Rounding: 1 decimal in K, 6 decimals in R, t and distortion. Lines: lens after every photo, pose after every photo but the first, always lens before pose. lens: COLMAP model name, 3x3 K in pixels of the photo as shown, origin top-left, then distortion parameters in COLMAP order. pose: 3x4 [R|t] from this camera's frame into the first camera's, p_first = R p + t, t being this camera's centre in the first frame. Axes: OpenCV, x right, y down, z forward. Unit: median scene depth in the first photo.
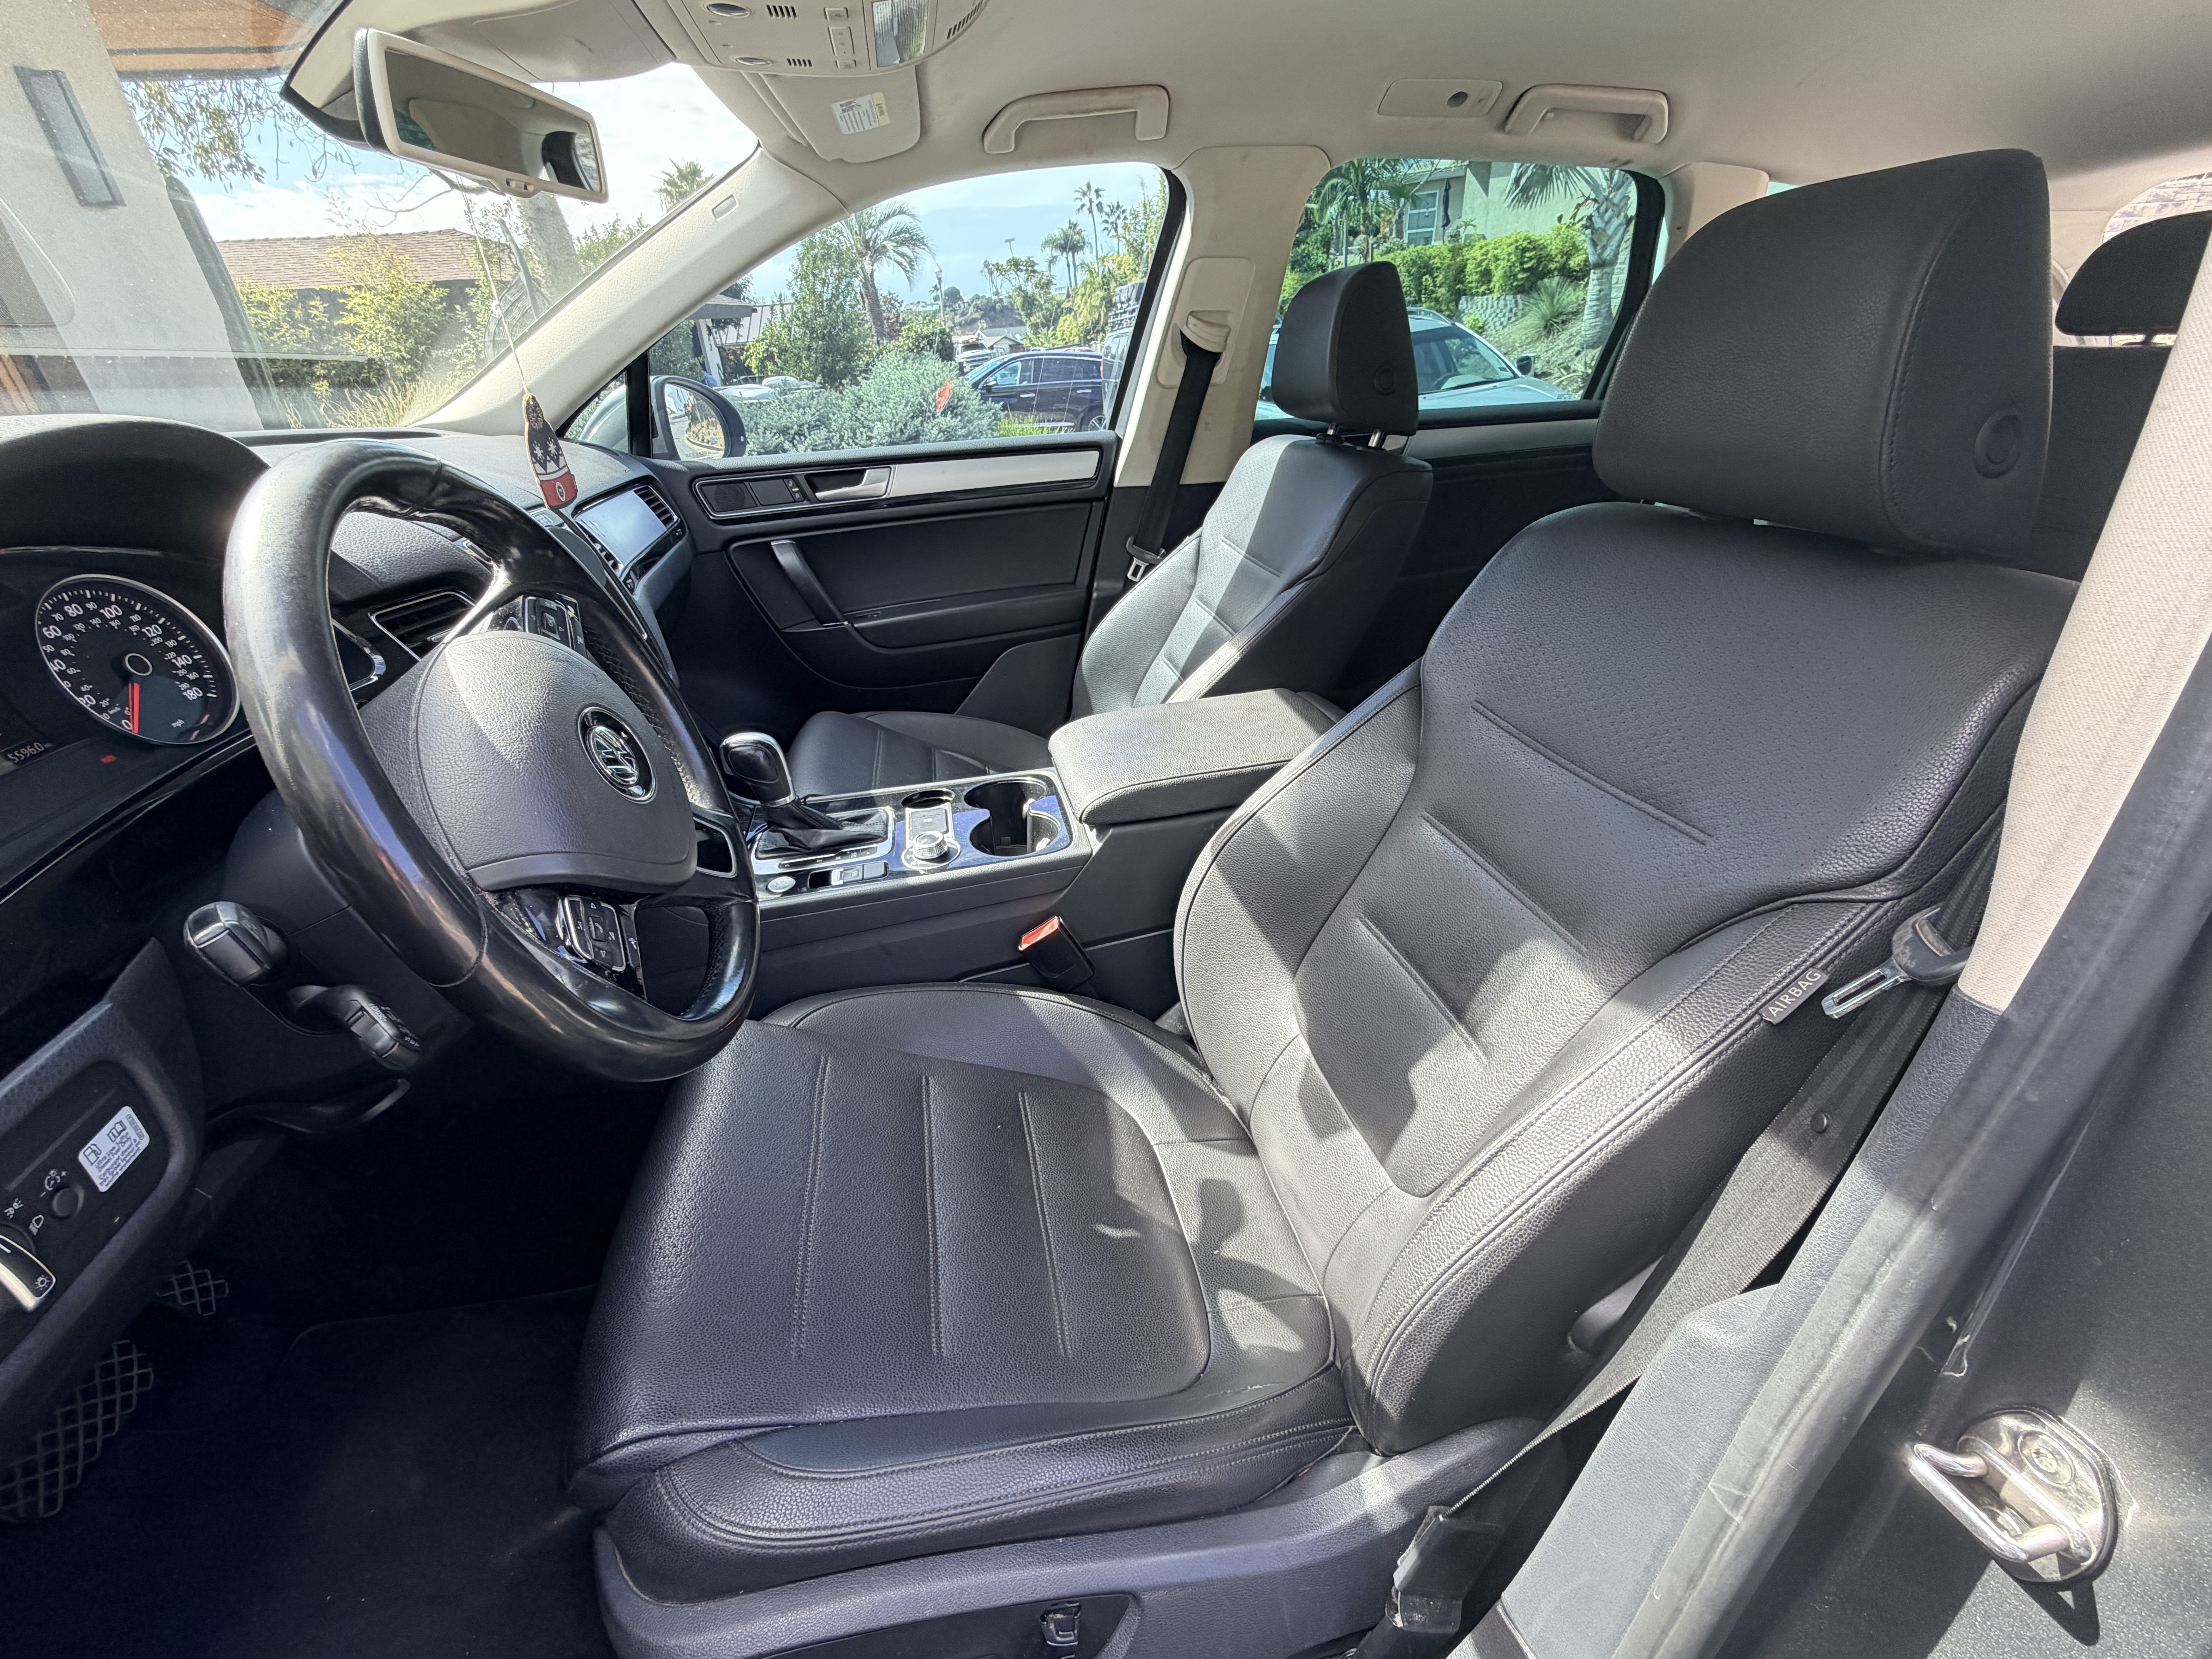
lens RADIAL K [[944.0, 0, 1106.0], [0, 944.0, 829.5], [0, 0, 1]] dist [0.004684, 0.000196]
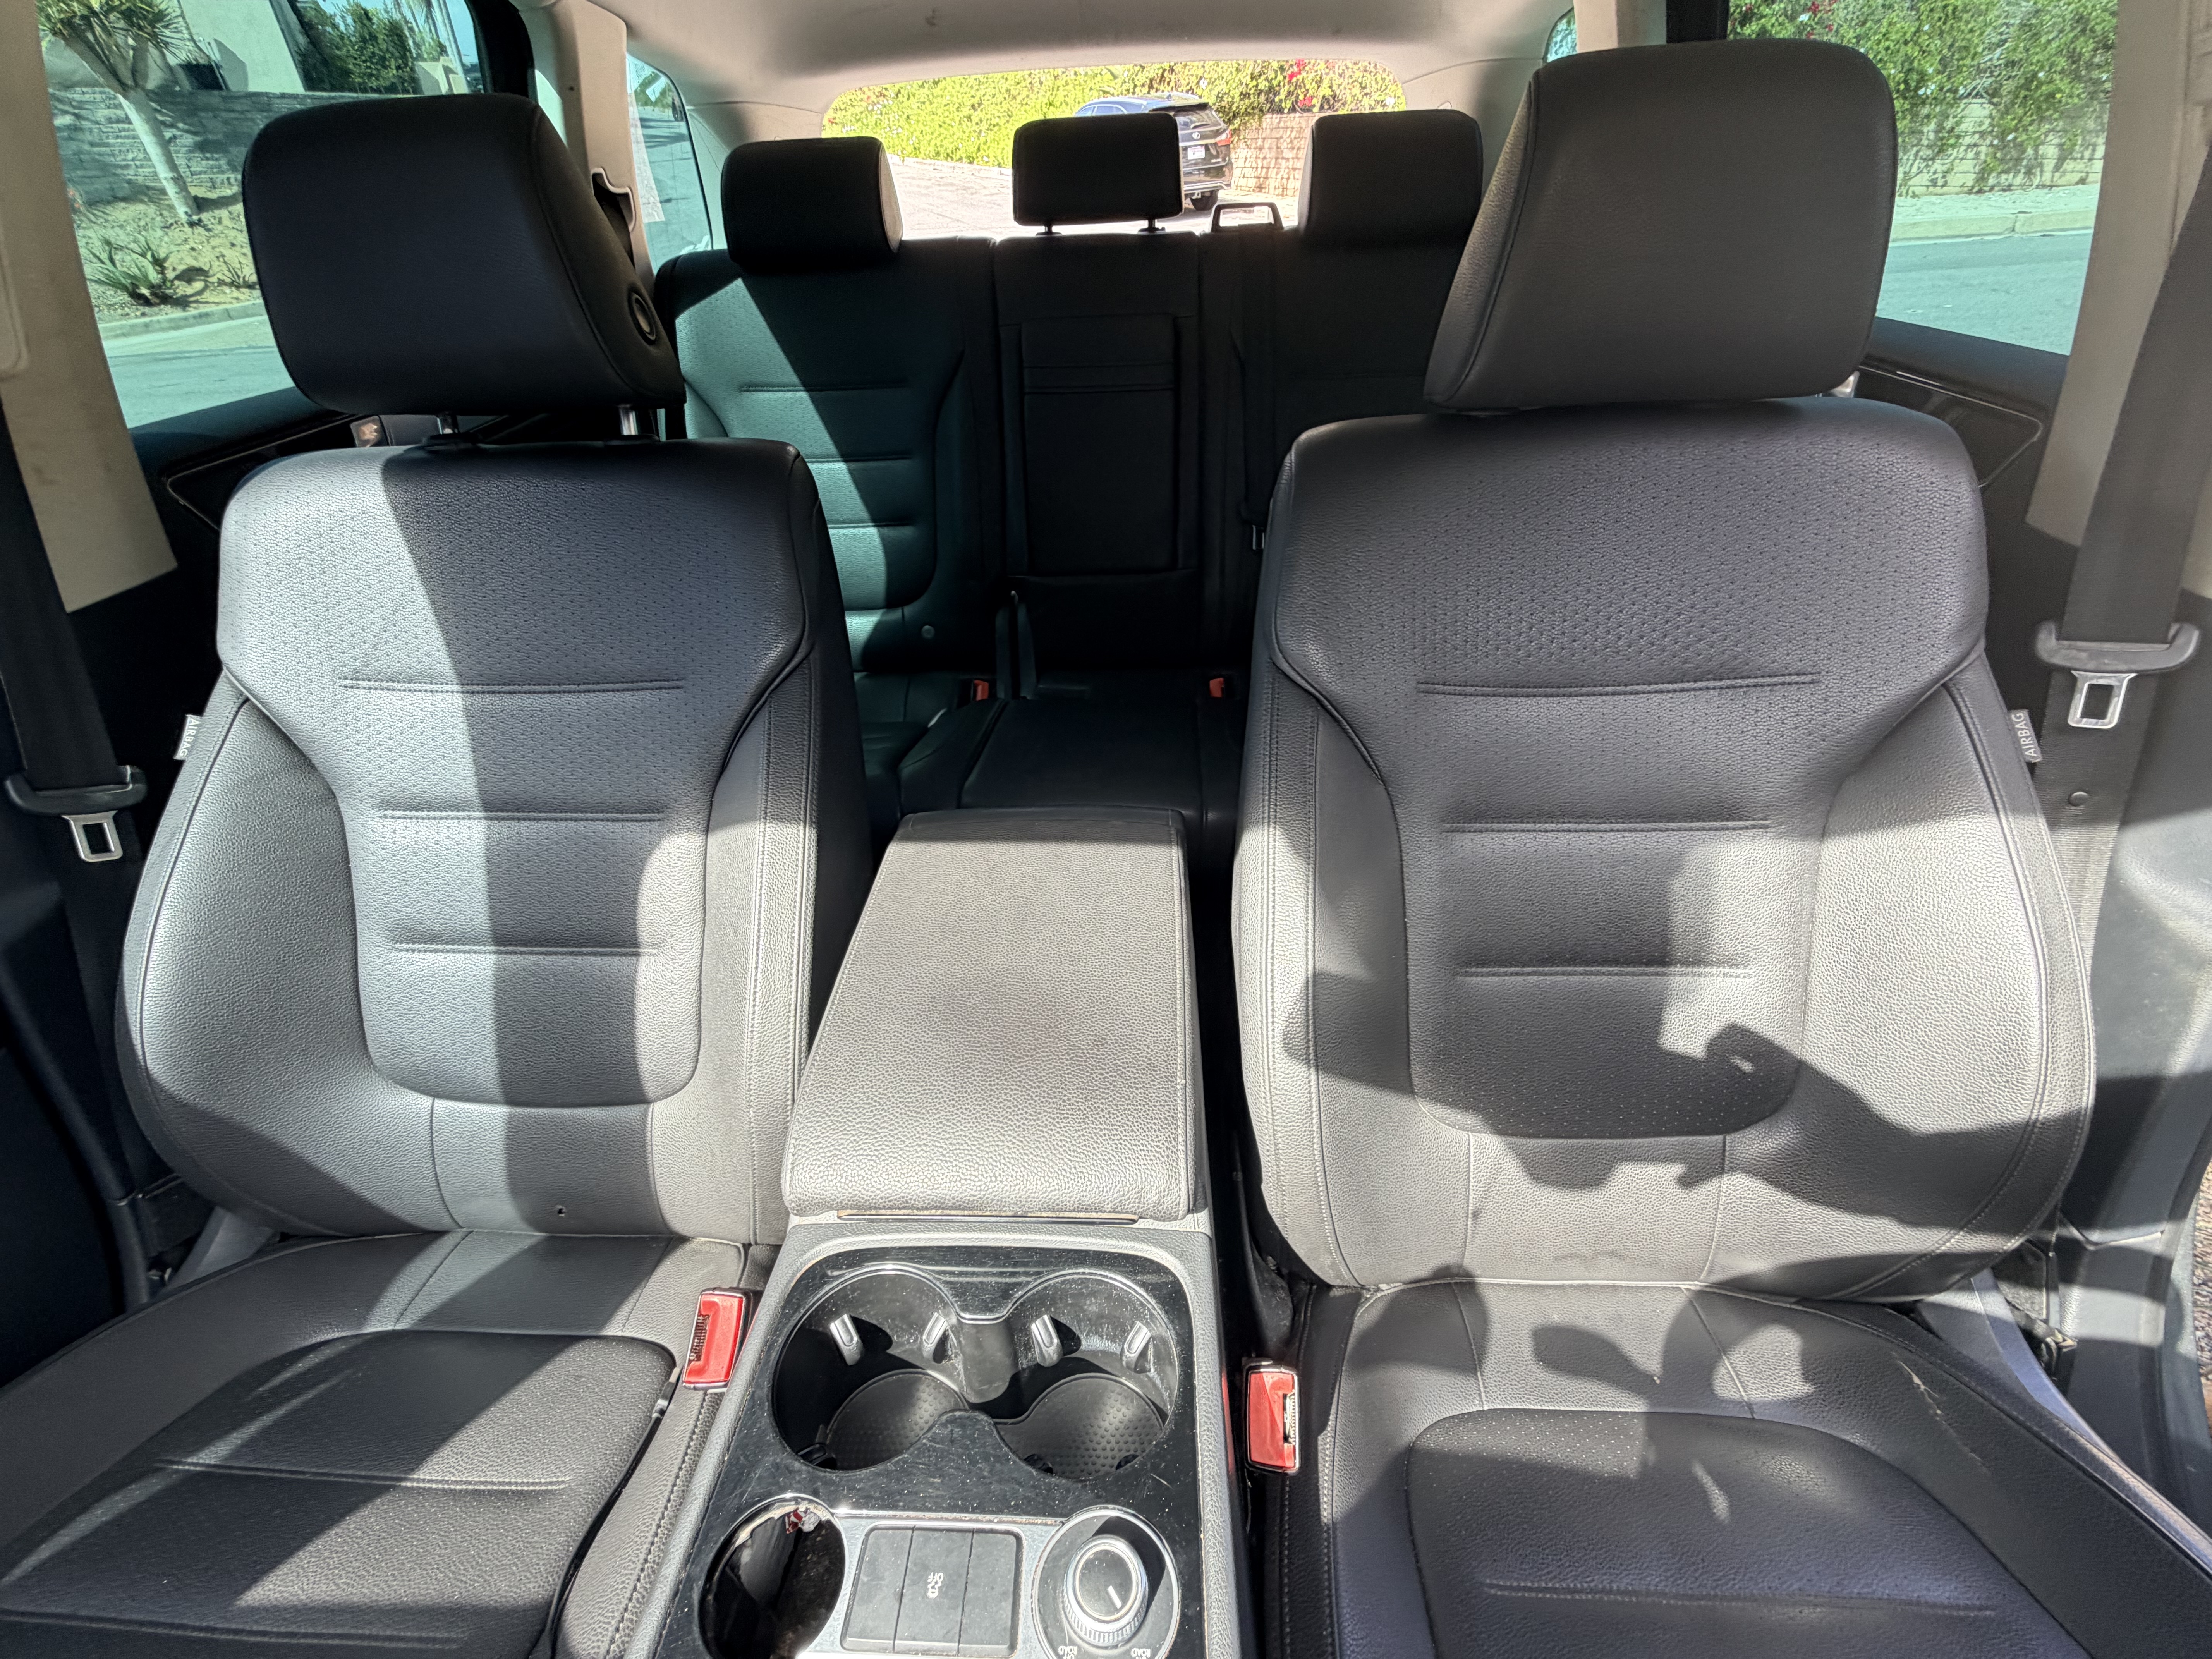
lens RADIAL K [[944.0, 0, 1106.0], [0, 944.0, 829.5], [0, 0, 1]] dist [0.004684, 0.000196]
pose [[0.250918, -0.532385, 0.808459, -0.393865], [0.470852, 0.796844, 0.378600, -0.450858], [-0.845777, 0.285667, 0.450617, 0.846238]]
